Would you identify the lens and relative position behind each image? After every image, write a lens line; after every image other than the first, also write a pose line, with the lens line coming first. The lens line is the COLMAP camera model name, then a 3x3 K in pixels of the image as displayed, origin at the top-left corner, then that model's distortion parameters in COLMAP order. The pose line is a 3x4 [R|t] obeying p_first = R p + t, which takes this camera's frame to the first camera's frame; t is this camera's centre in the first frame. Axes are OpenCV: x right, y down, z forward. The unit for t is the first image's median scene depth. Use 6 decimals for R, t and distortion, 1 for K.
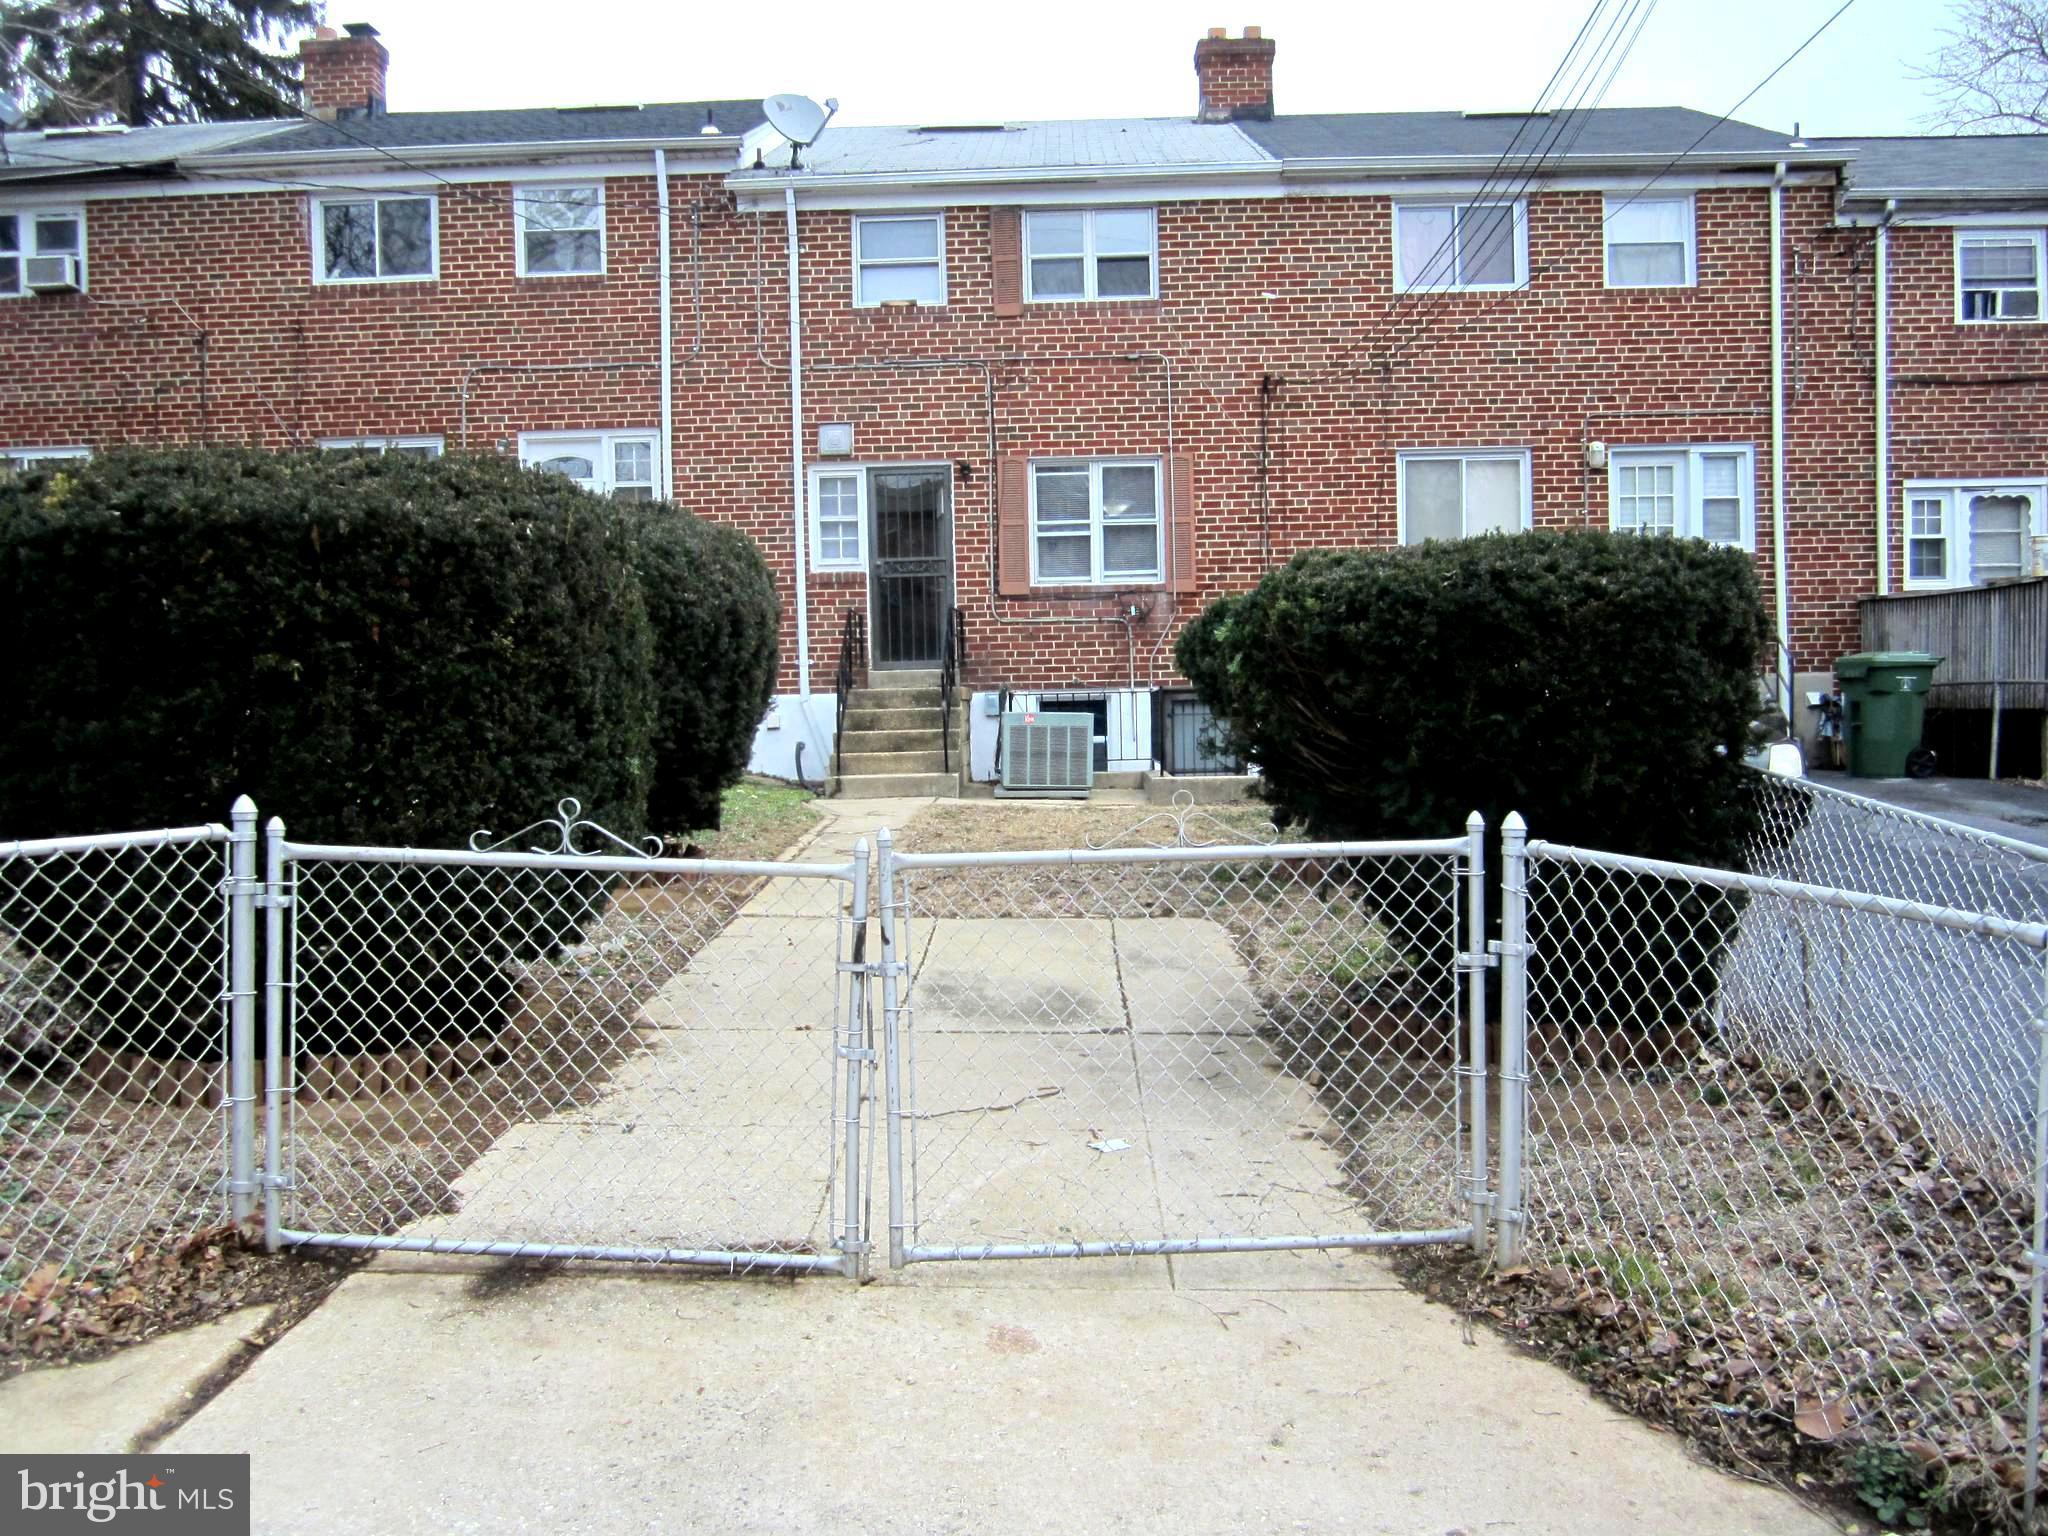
lens RADIAL K [[1679.5, 0, 1024.0], [0, 1679.5, 768.0], [0, 0, 1]] dist [-0.051257, 0.007967]
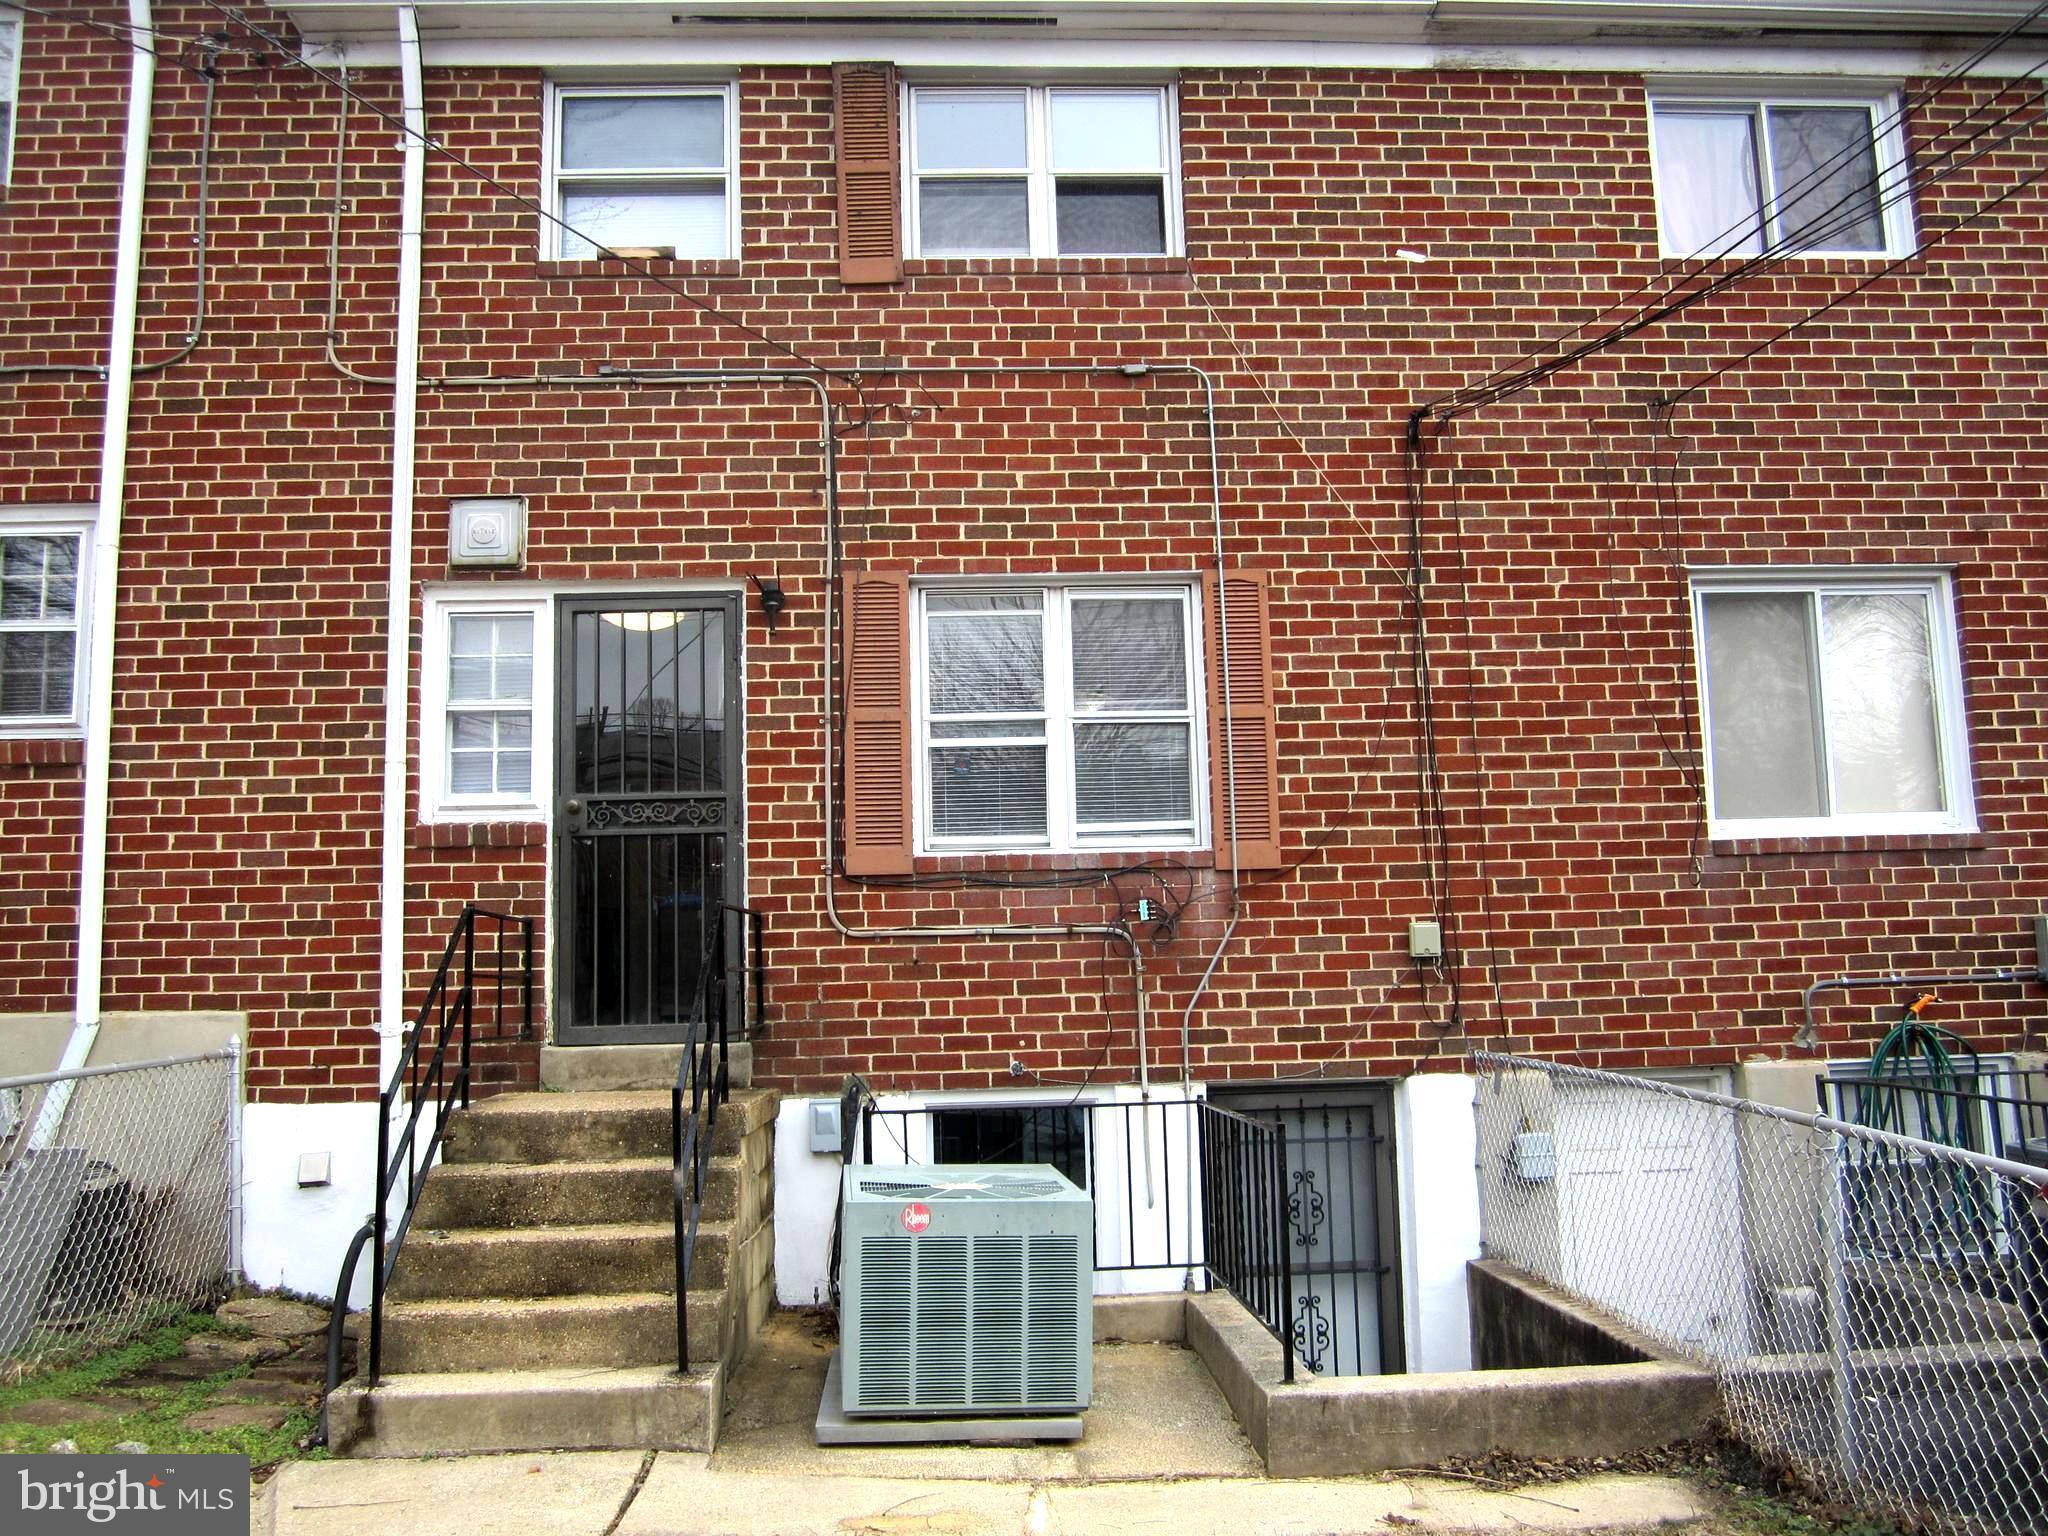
lens RADIAL K [[1679.5, 0, 1024.0], [0, 1679.5, 768.0], [0, 0, 1]] dist [-0.051257, 0.007967]
pose [[0.997221, 0.005162, 0.074327, -0.000474], [0.007021, 0.986646, -0.162725, -0.058518], [-0.074174, 0.162795, 0.983868, 0.555276]]
